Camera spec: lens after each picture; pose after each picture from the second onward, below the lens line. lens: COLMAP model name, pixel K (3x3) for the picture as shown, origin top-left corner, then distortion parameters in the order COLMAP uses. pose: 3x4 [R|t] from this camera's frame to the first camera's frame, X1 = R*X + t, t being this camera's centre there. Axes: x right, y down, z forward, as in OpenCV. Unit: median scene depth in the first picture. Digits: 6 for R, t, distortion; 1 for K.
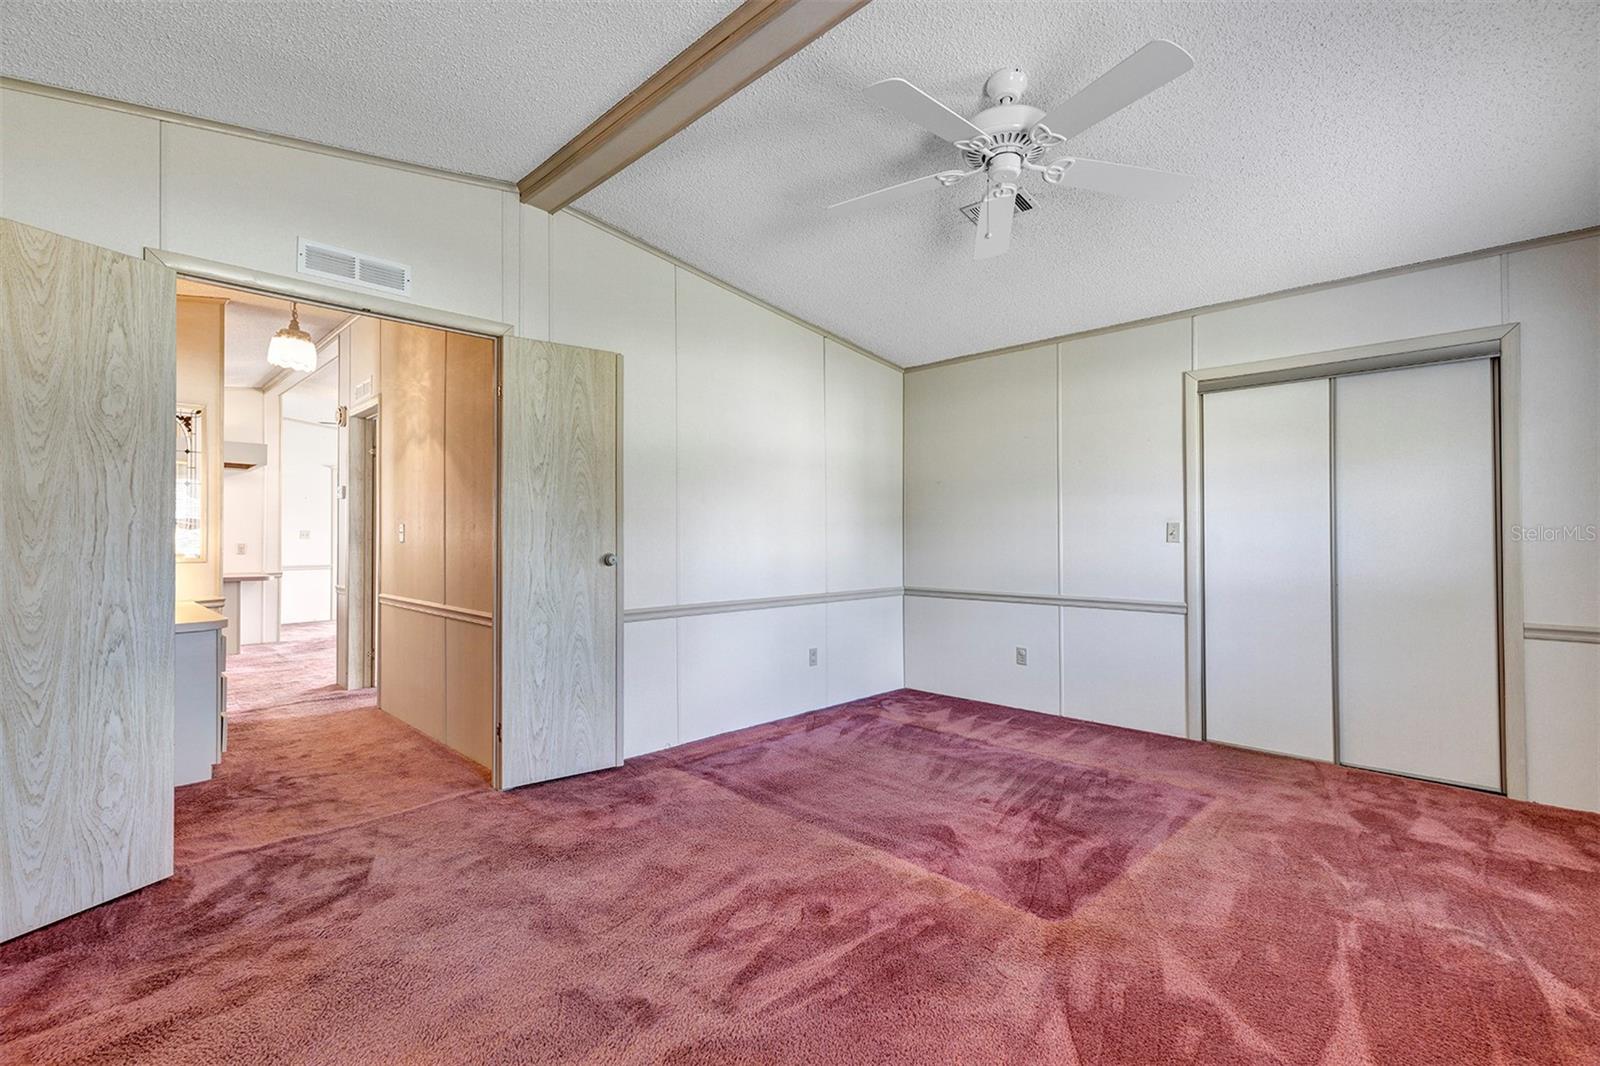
lens RADIAL K [[728.1, 0, 800.8], [0, 728.1, 529.4], [0, 0, 1]] dist [0.007519, -0.000753]
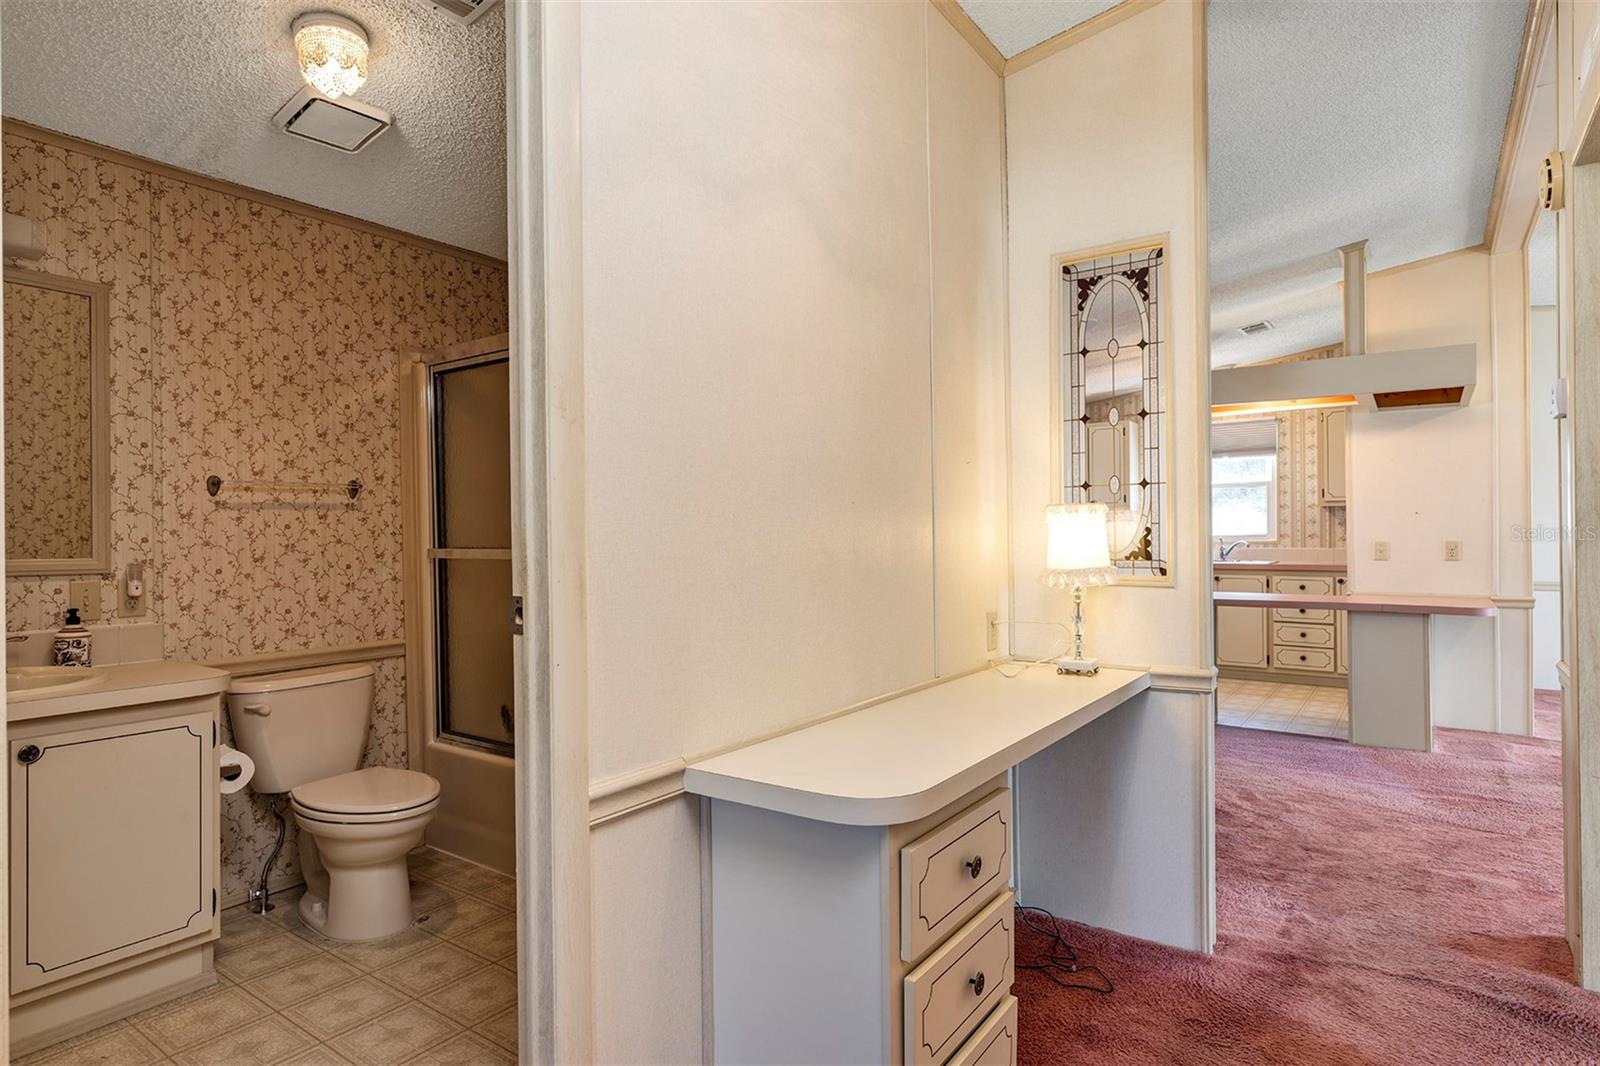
lens RADIAL K [[871.0, 0, 794.4], [0, 871.0, 534.3], [0, 0, 1]] dist [0.002113, 0.000038]
pose [[0.155837, -0.001595, -0.987781, -0.334736], [0.019475, 0.999809, 0.001458, 0.006397], [0.987591, -0.019464, 0.155839, 0.695618]]
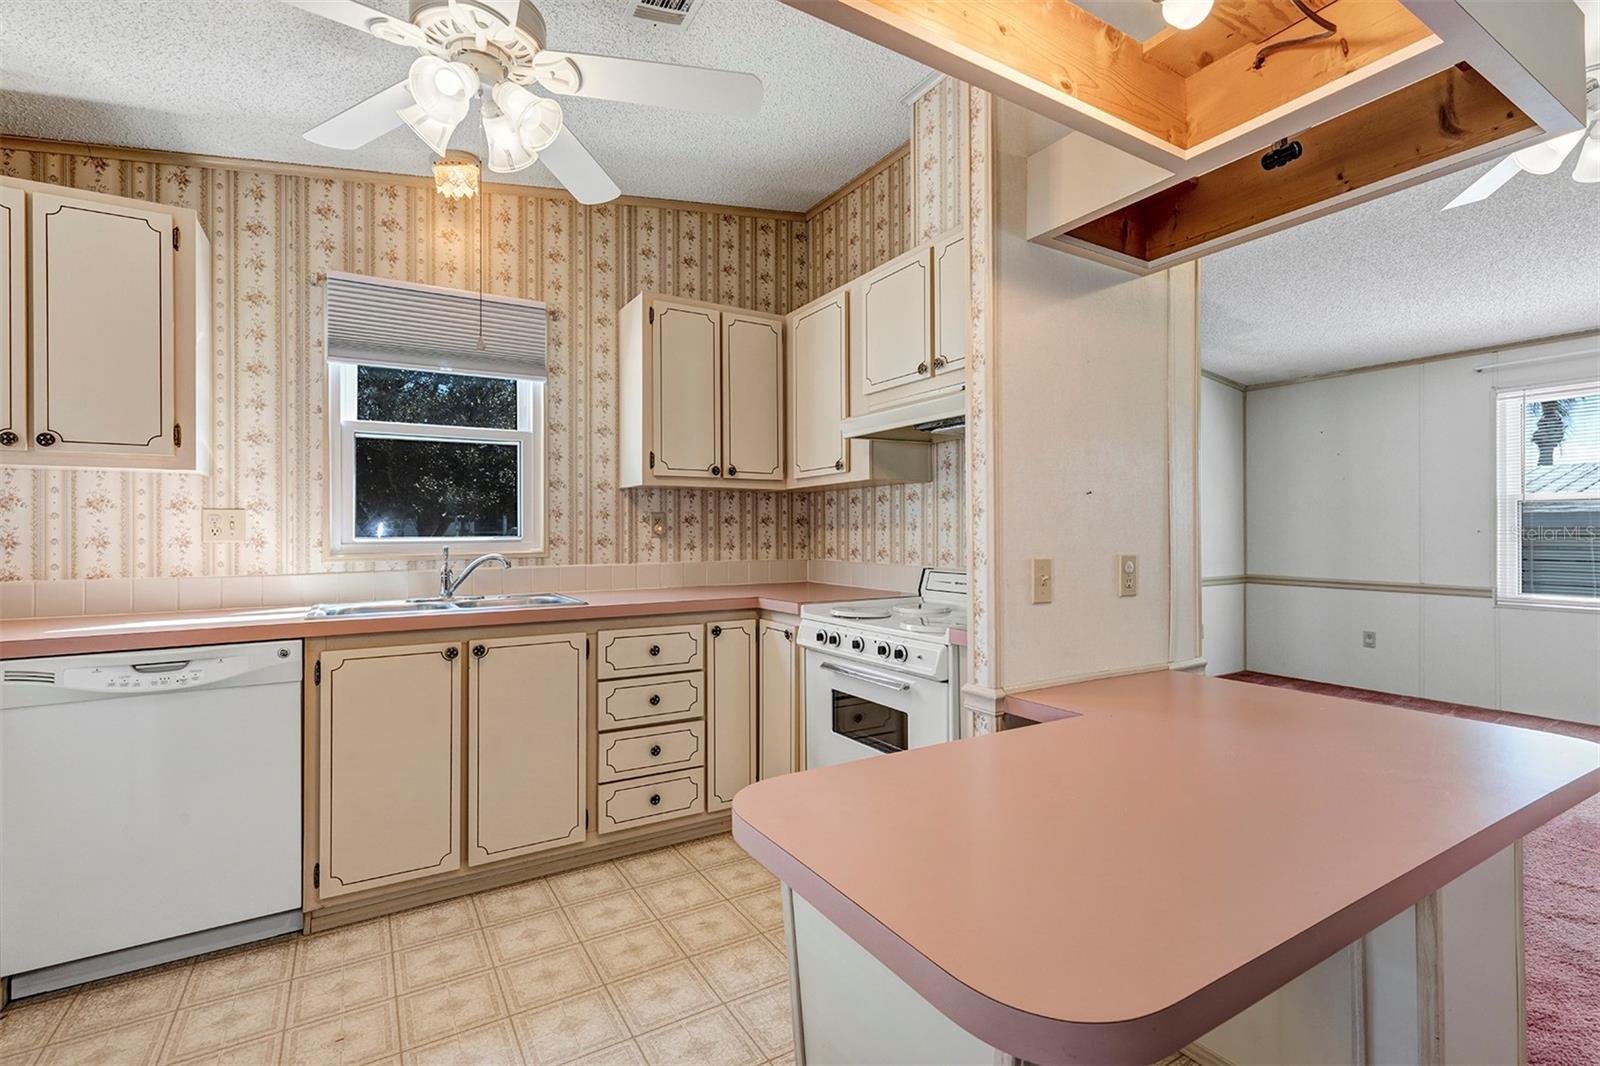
lens RADIAL K [[728.1, 0, 790.9], [0, 728.1, 528.8], [0, 0, 1]] dist [0.007519, -0.000753]
pose [[0.969625, -0.003228, -0.244574, -1.401113], [0.005130, 0.999961, 0.007141, 0.013115], [0.244542, -0.008179, 0.969604, 1.227660]]
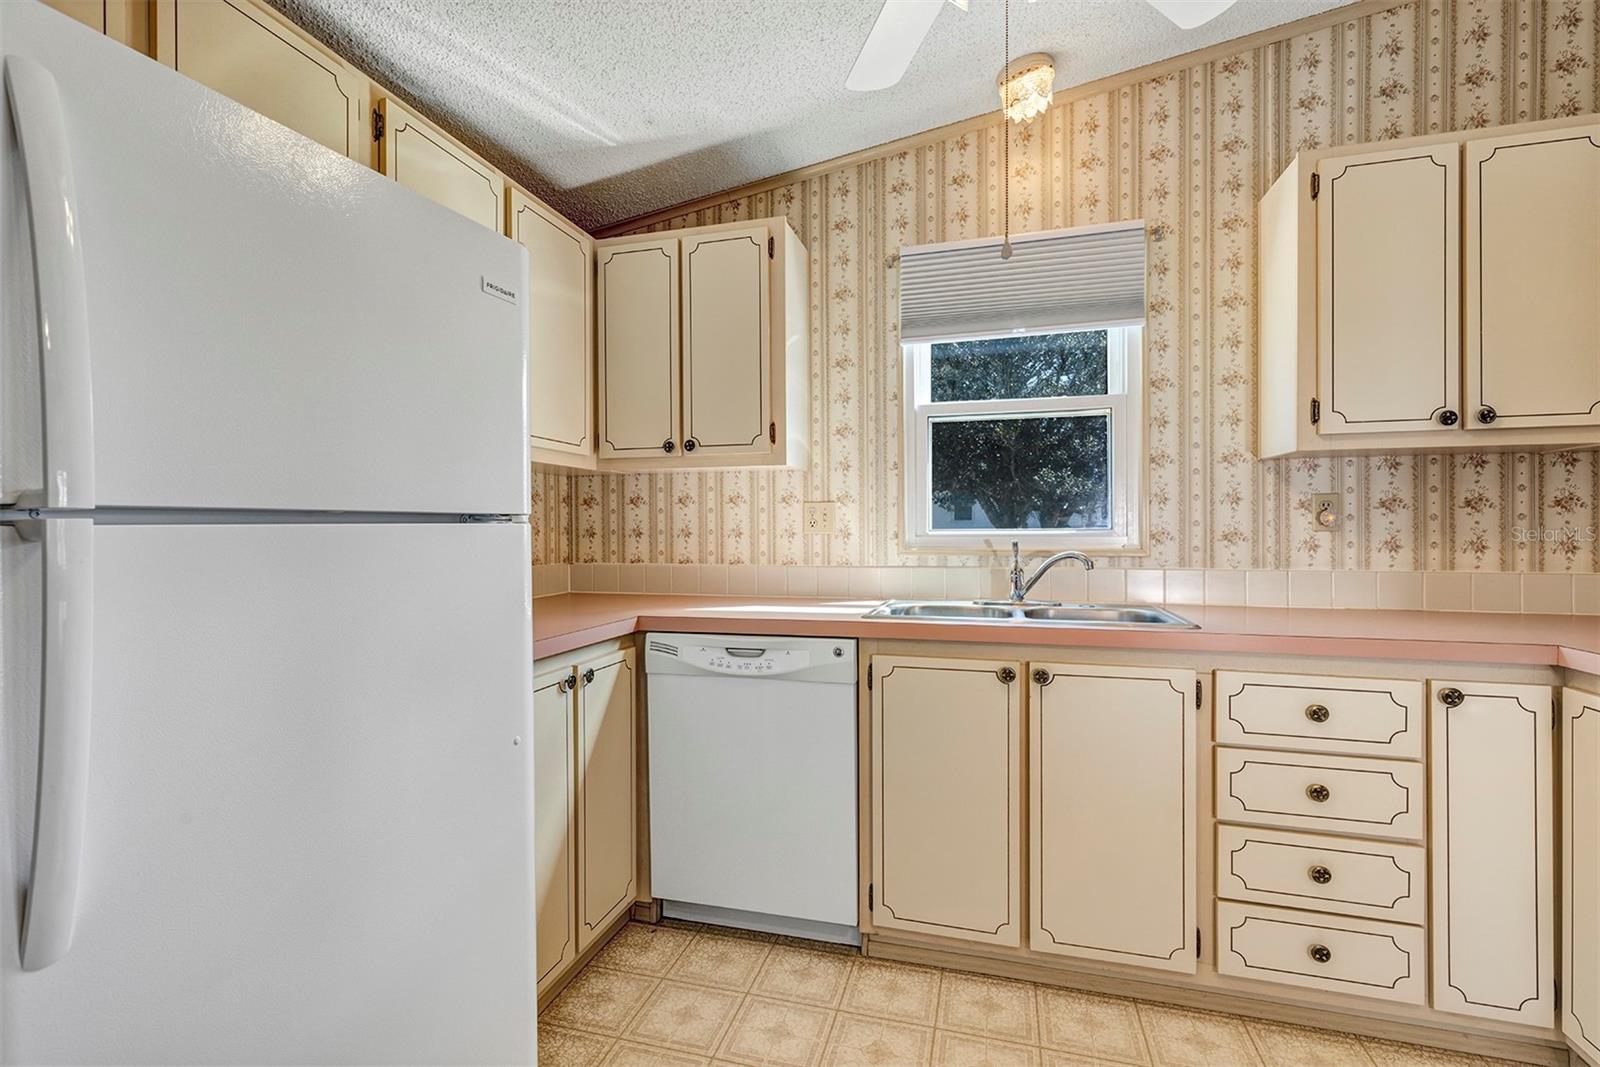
lens RADIAL K [[728.1, 0, 788.4], [0, 728.1, 527.7], [0, 0, 1]] dist [0.007519, -0.000753]
pose [[0.483710, 0.001200, -0.875227, -1.459389], [0.013511, 0.999870, 0.008837, 0.015000], [0.875124, -0.016099, 0.483631, 1.360319]]
